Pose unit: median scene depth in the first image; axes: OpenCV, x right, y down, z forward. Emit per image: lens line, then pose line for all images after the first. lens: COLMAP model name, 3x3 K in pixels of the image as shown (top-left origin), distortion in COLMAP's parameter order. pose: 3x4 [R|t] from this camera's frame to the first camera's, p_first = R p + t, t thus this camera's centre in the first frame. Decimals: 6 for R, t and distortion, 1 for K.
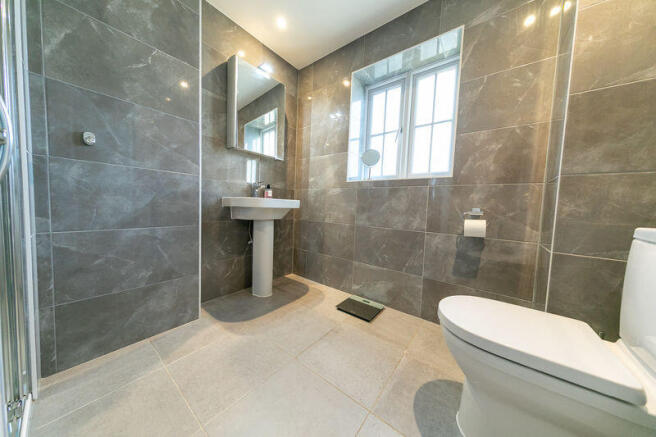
lens RADIAL K [[206.2, 0, 331.2], [0, 206.2, 216.7], [0, 0, 1]] dist [-0.000069, -0.000072]
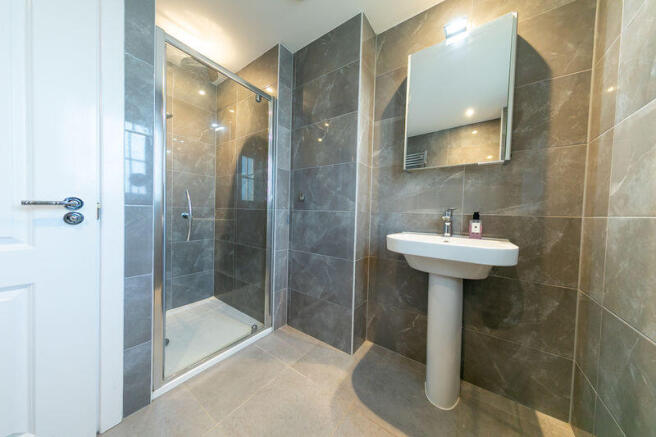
lens RADIAL K [[206.2, 0, 331.2], [0, 206.2, 216.7], [0, 0, 1]] dist [-0.000069, -0.000072]
pose [[0.022224, -0.017416, -0.999601, 0.387202], [-0.082042, 0.996444, -0.019185, -0.153279], [0.996381, 0.082436, 0.020716, 0.908482]]
